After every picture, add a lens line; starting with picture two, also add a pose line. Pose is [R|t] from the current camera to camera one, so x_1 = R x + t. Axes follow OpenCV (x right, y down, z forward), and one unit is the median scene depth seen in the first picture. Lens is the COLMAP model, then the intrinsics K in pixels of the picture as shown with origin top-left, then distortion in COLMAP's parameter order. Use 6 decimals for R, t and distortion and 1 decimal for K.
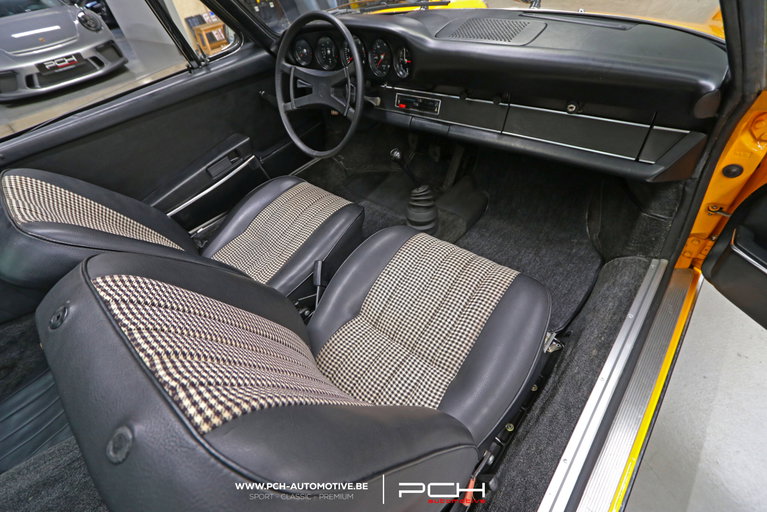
lens RADIAL K [[343.7, 0, 375.7], [0, 343.7, 257.0], [0, 0, 1]] dist [0.002809, 0.000184]
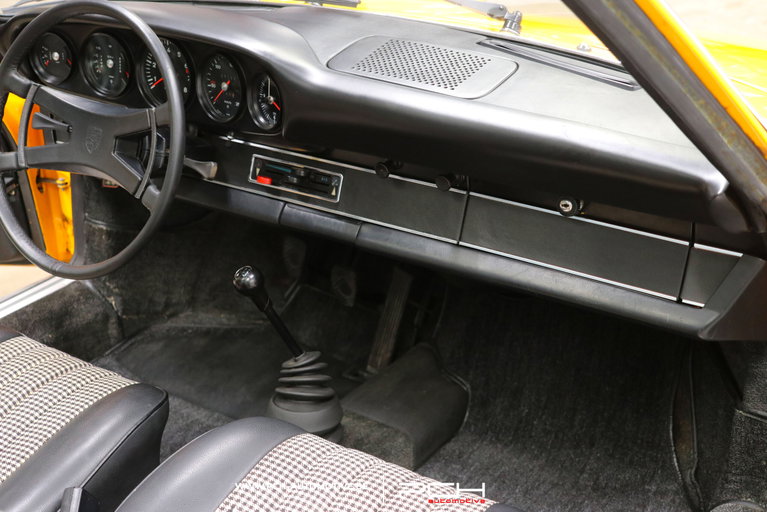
lens RADIAL K [[1201.7, 0, 383.5], [0, 1201.7, 256.0], [0, 0, 1]] dist [0.016301, 0.103192]
pose [[0.987618, 0.050770, 0.148433, 0.000290], [0.001487, 0.943110, -0.332477, 0.209515], [-0.156869, 0.328582, 0.931357, -0.535018]]
